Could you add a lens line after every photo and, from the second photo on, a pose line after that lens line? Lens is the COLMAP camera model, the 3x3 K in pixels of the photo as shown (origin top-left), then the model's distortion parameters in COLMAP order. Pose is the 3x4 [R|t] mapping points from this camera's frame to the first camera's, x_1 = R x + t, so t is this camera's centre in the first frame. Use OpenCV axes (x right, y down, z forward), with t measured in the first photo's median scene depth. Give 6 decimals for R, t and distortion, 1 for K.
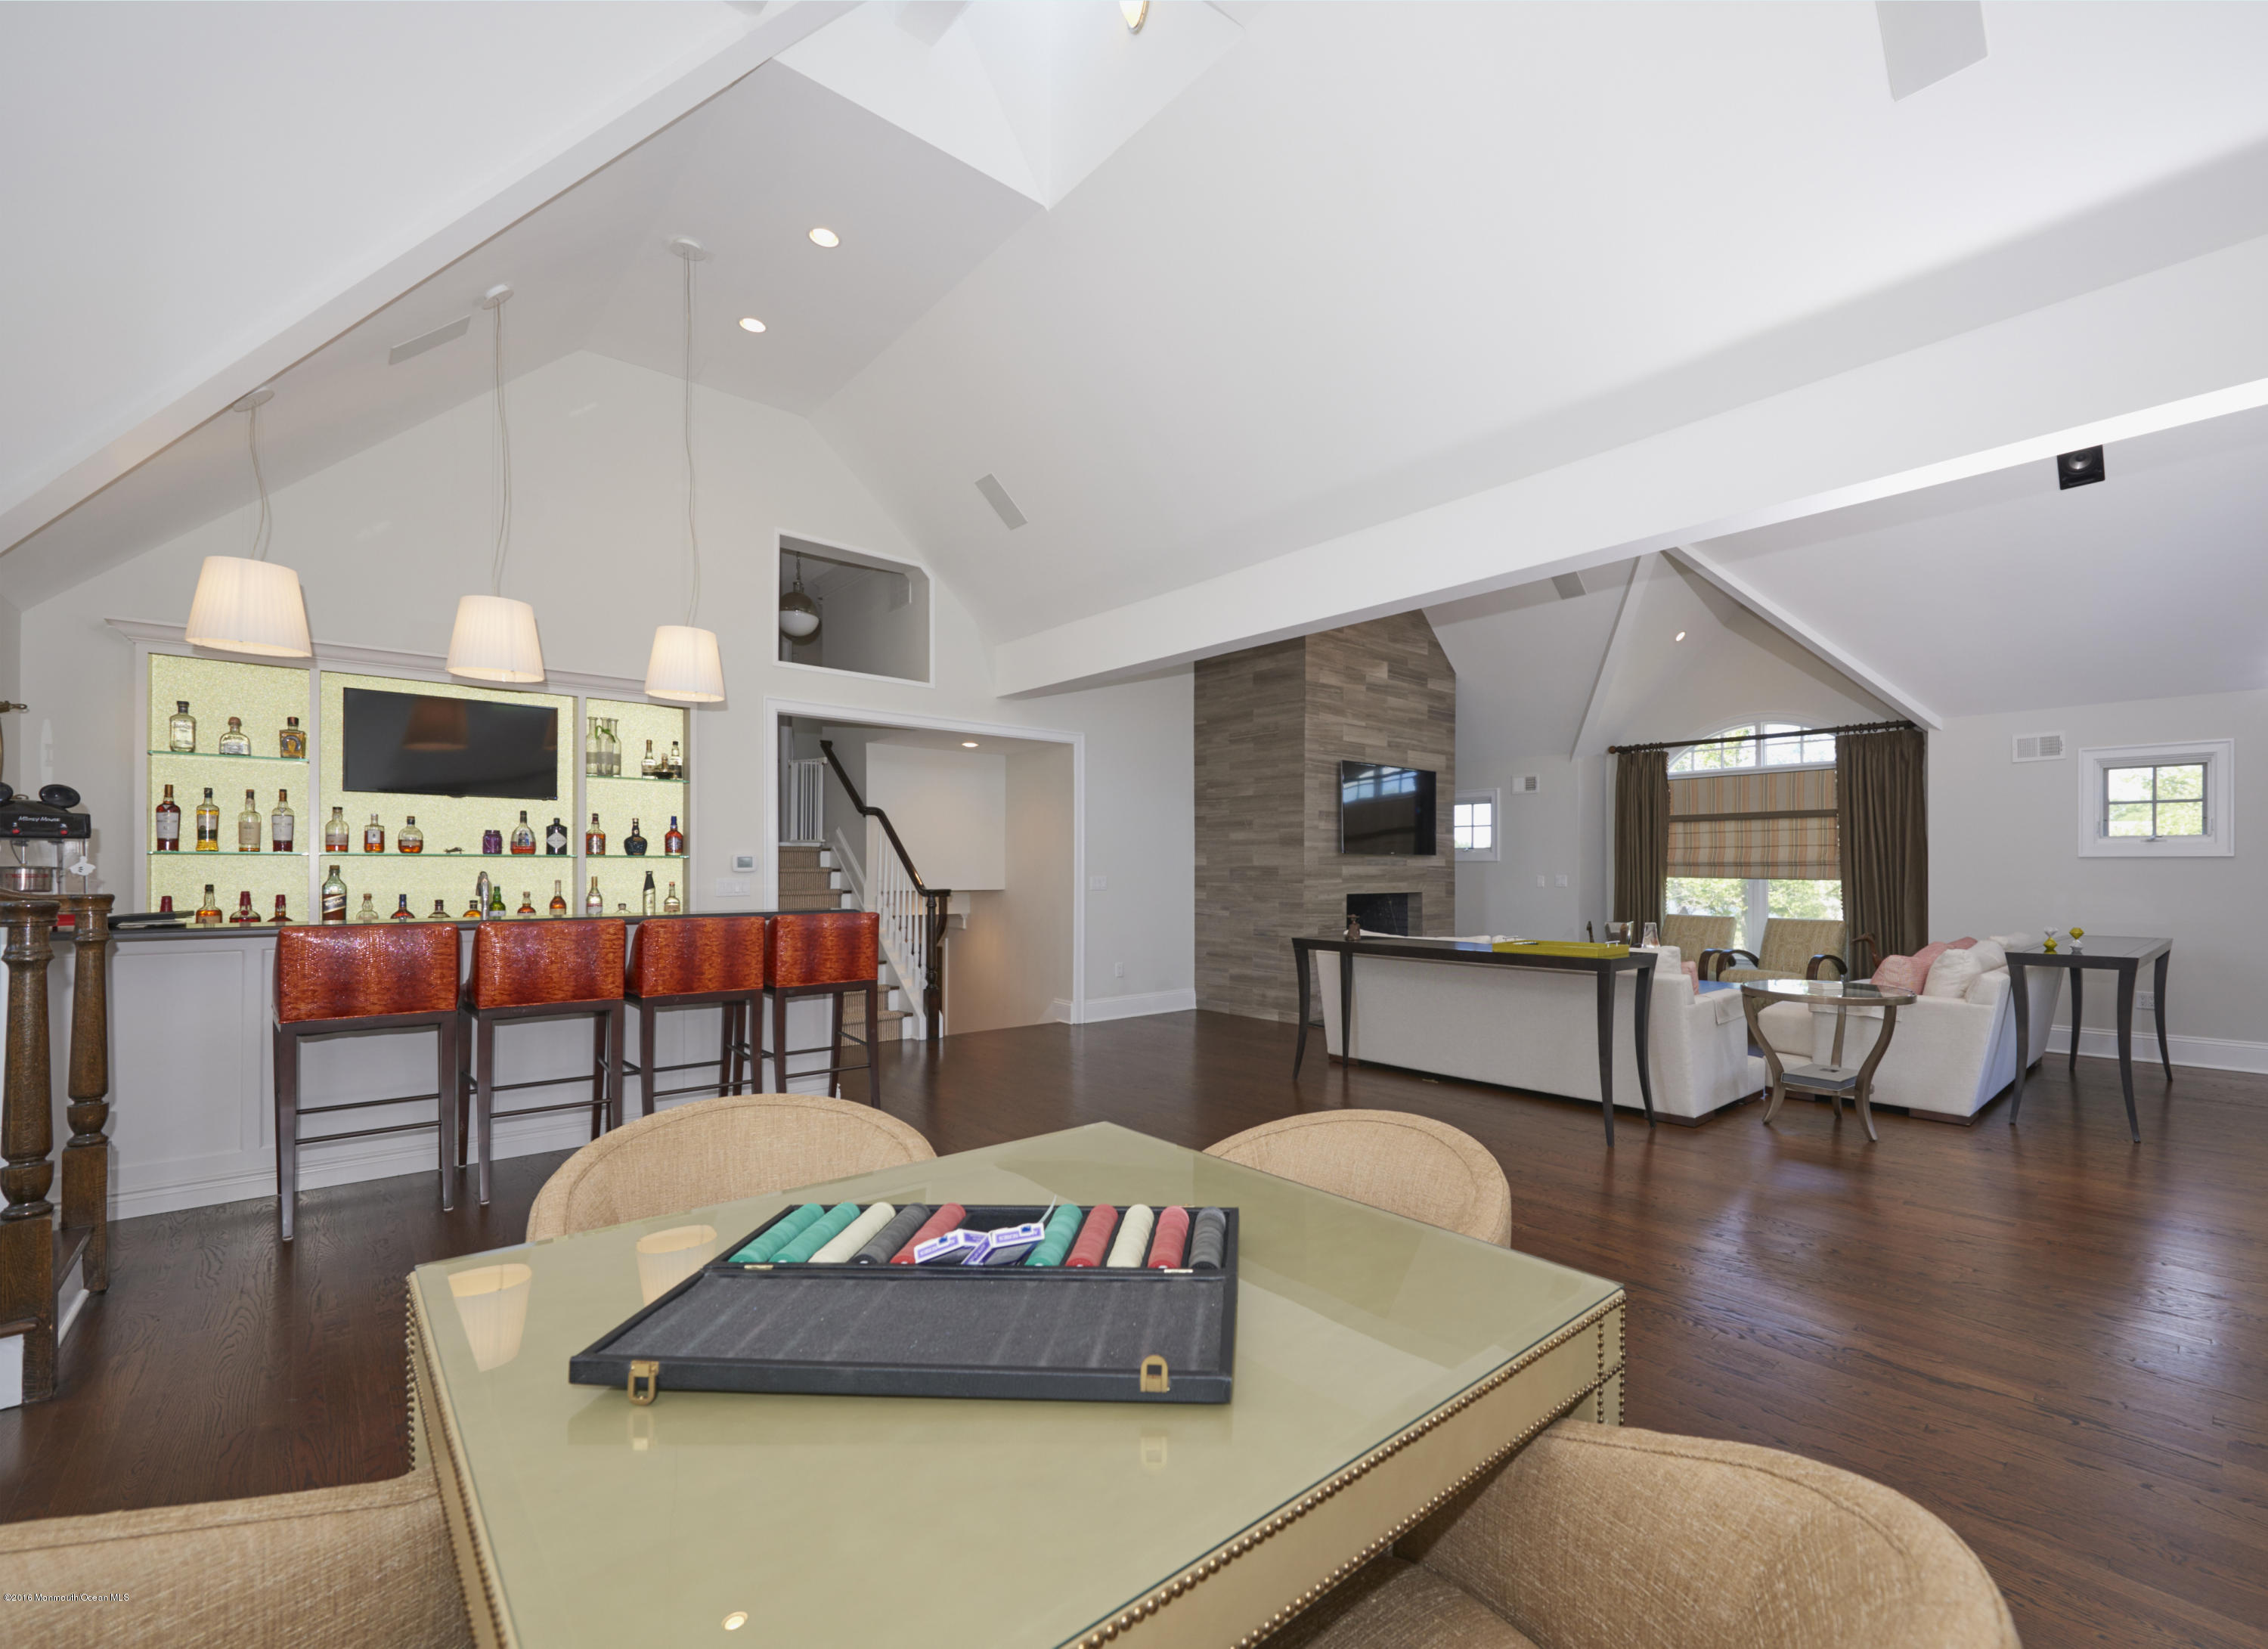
lens RADIAL K [[985.7, 0, 1236.9], [0, 985.7, 861.9], [0, 0, 1]] dist [-0.000629, 0.000225]
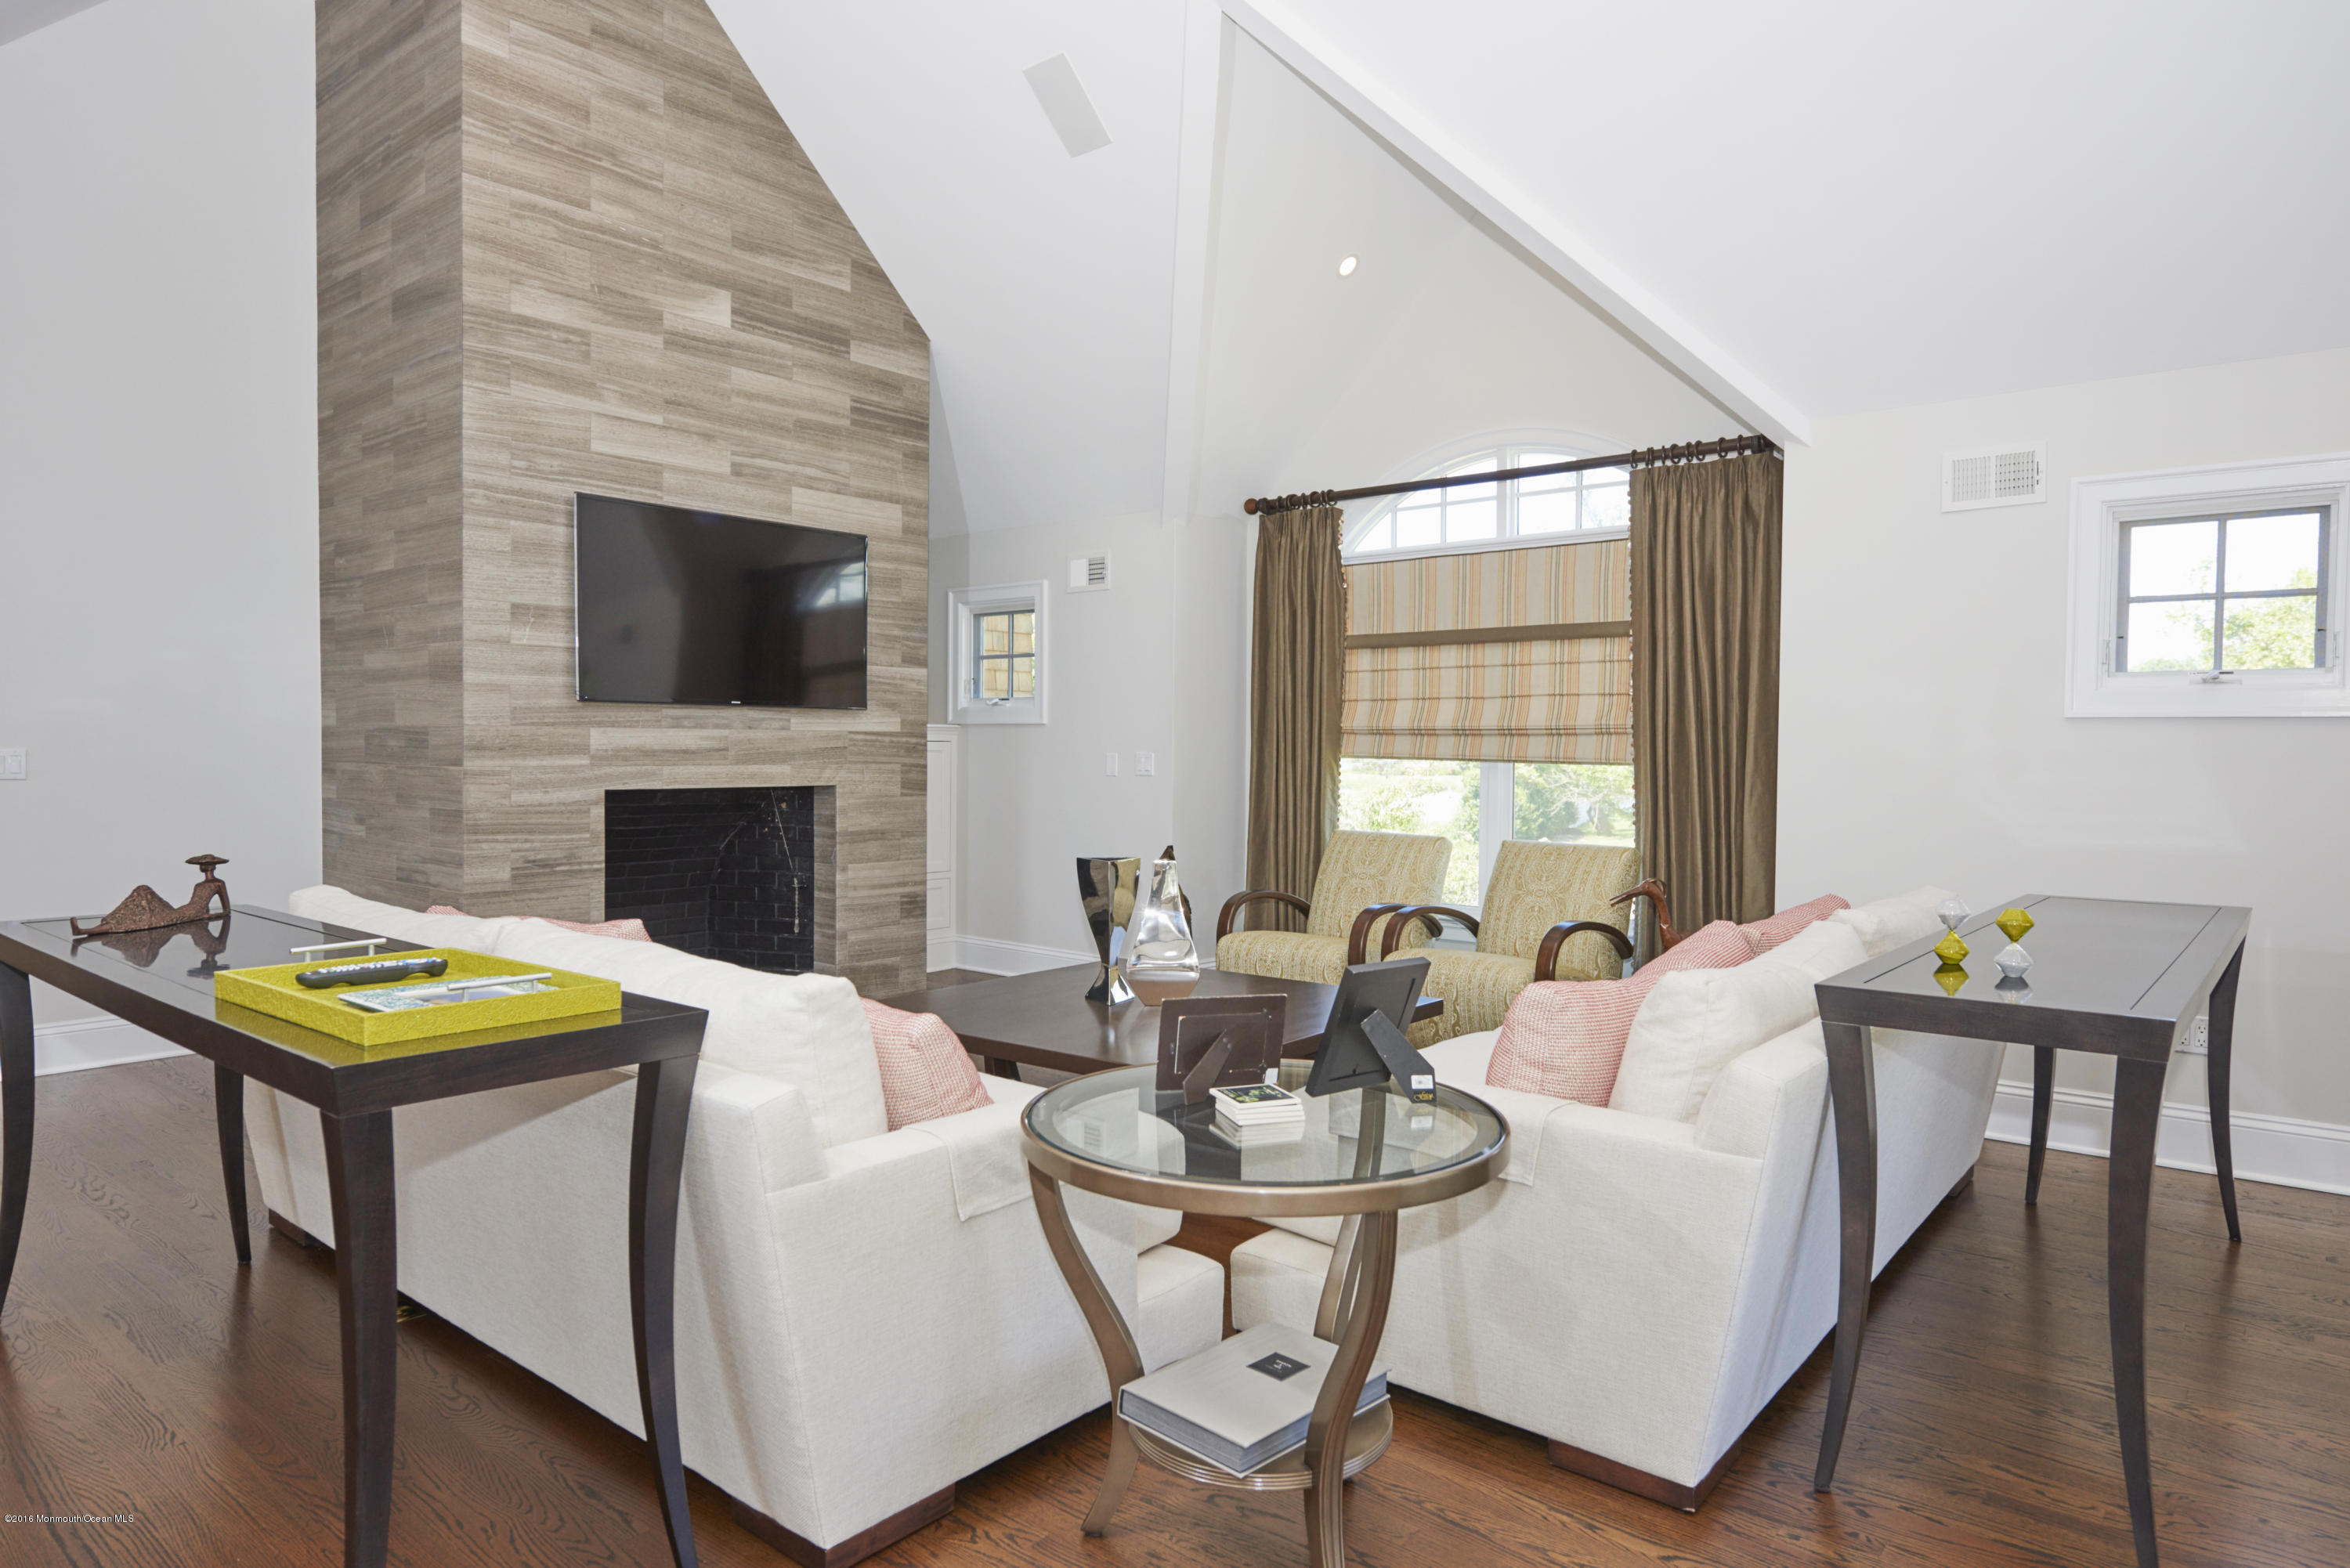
lens RADIAL K [[1403.2, 0, 1171.0], [0, 1403.2, 778.7], [0, 0, 1]] dist [-0.003469, -0.004348]
pose [[0.993523, 0.004072, 0.113559, 0.303541], [-0.007757, 0.999457, 0.032030, 0.004555], [-0.113367, -0.032704, 0.993015, 0.330762]]
